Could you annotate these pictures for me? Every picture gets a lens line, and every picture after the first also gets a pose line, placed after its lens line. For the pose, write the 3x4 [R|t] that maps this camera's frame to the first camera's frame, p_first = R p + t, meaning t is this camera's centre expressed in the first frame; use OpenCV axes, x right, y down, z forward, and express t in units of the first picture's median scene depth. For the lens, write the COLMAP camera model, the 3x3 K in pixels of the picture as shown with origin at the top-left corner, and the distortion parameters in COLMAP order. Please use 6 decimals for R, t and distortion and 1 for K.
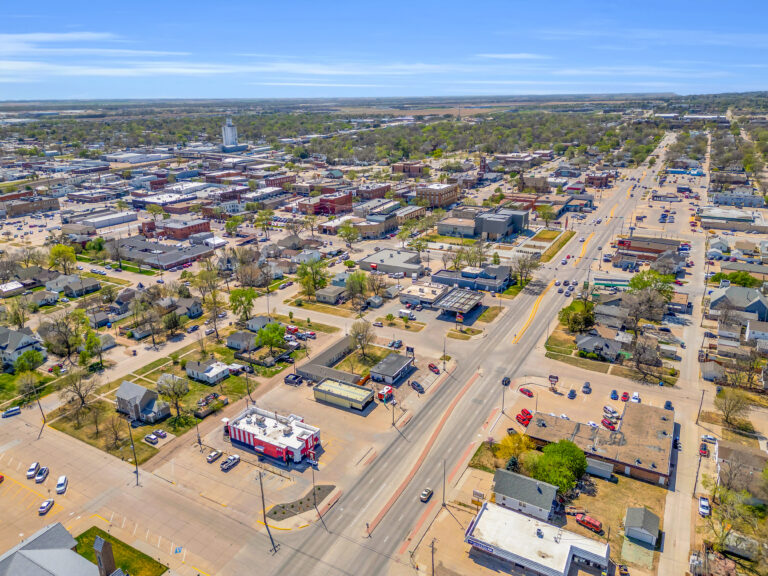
lens RADIAL K [[541.5, 0, 384.0], [0, 541.5, 288.0], [0, 0, 1]] dist [0.079505, -0.088230]
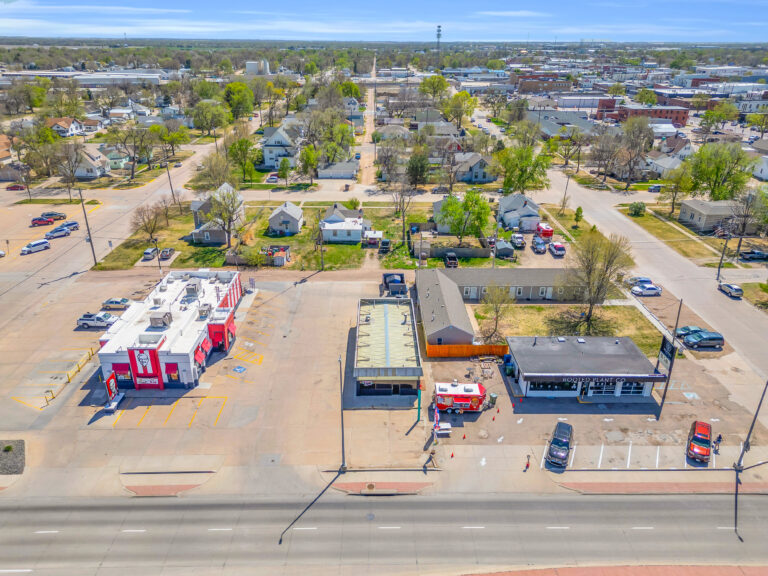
lens RADIAL K [[541.5, 0, 384.0], [0, 541.5, 288.0], [0, 0, 1]] dist [0.079505, -0.088230]
pose [[0.499826, 0.369863, -0.783183, 0.218780], [-0.301178, 0.922027, 0.243222, 0.057420], [0.812075, 0.114309, 0.572248, 0.734977]]
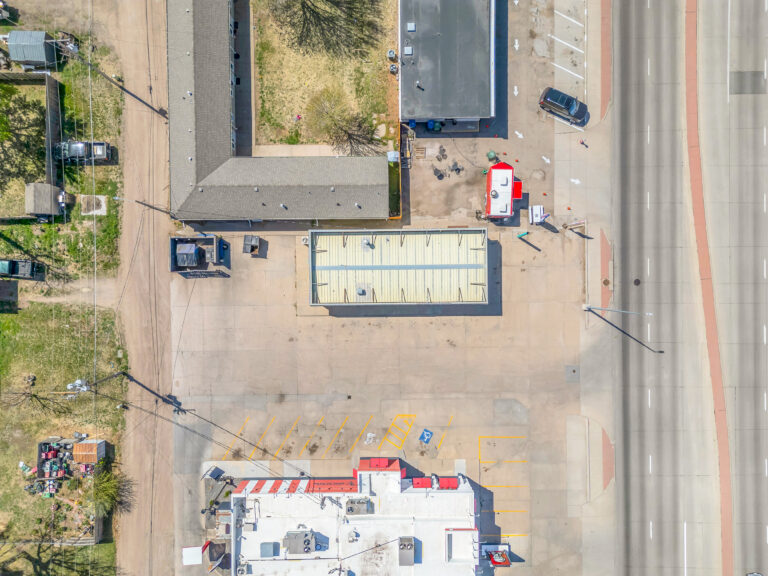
lens RADIAL K [[541.5, 0, 384.0], [0, 541.5, 288.0], [0, 0, 1]] dist [0.079505, -0.088230]
pose [[0.866418, -0.499287, 0.005728, -0.086550], [0.160332, 0.289055, 0.943791, -0.109888], [-0.472878, -0.816799, 0.330494, 0.853500]]
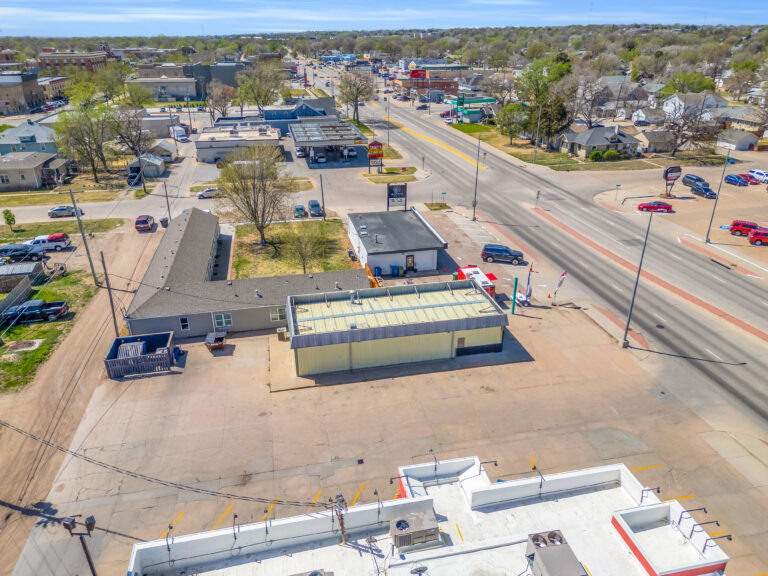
lens RADIAL K [[541.5, 0, 384.0], [0, 541.5, 288.0], [0, 0, 1]] dist [0.079505, -0.088230]
pose [[0.751602, -0.271436, 0.601180, -0.233337], [0.219267, 0.962391, 0.160394, 0.126096], [-0.622107, 0.011267, 0.782851, 0.754666]]
